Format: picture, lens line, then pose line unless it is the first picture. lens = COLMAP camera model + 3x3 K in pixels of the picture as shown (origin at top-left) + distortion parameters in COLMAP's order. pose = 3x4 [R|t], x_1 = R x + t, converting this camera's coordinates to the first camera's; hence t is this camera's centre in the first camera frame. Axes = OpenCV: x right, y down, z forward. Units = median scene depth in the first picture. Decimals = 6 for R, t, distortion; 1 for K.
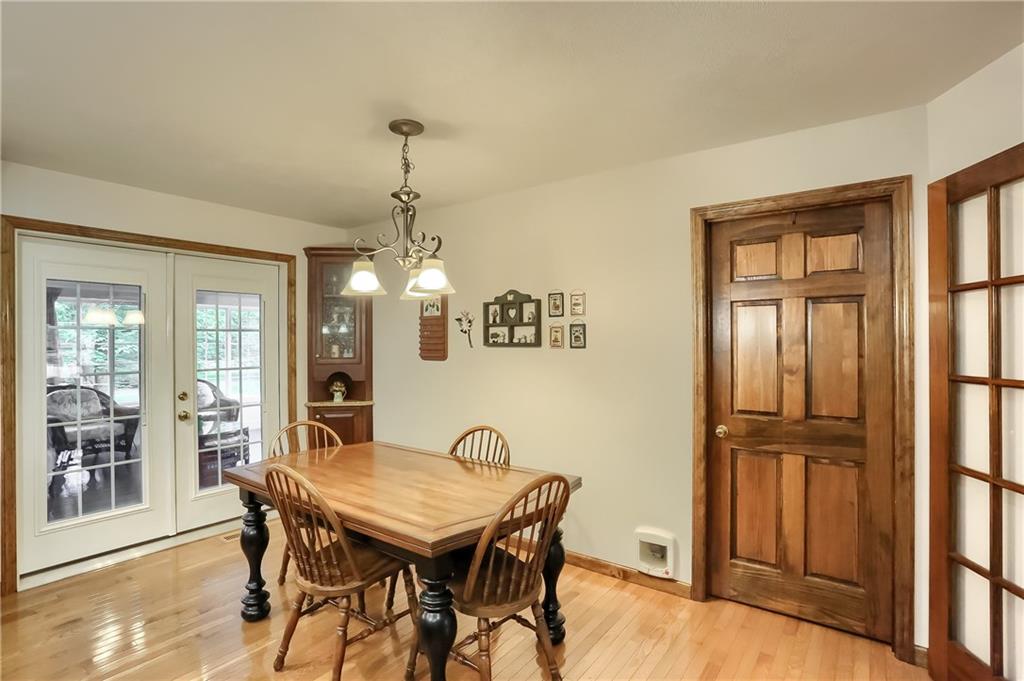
lens RADIAL K [[490.7, 0, 512.0], [0, 490.7, 340.5], [0, 0, 1]] dist [-0.075104, 0.030201]
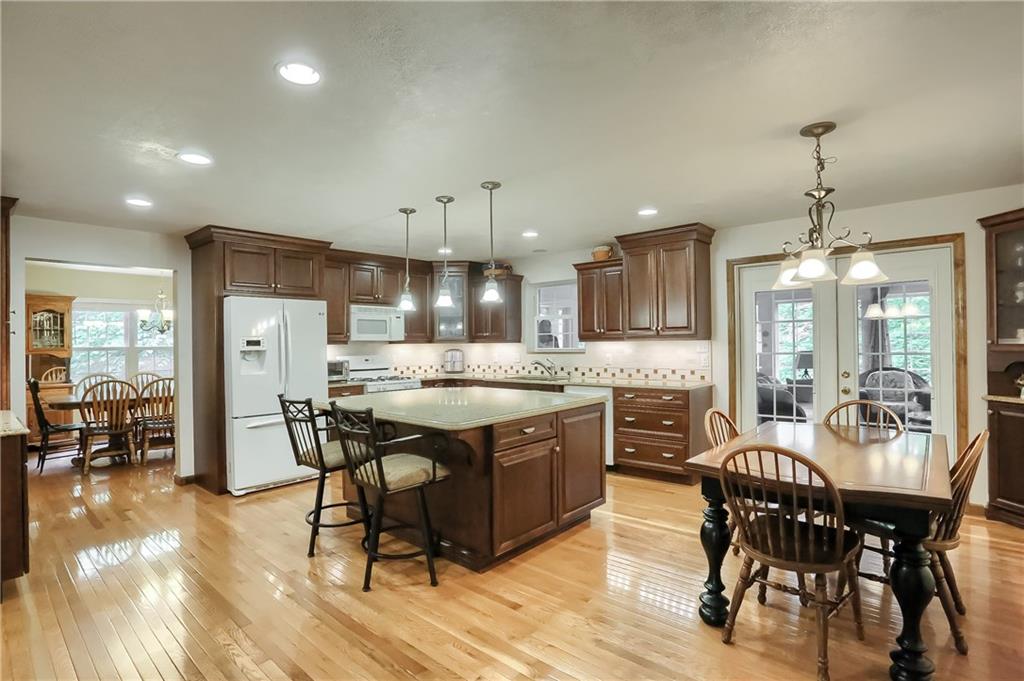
lens RADIAL K [[490.7, 0, 512.0], [0, 490.7, 340.5], [0, 0, 1]] dist [-0.075104, 0.030201]
pose [[-0.082435, 0.003720, -0.996589, 0.511481], [0.017875, 0.999838, 0.002254, 0.011188], [0.996436, -0.017628, -0.082489, 0.223506]]
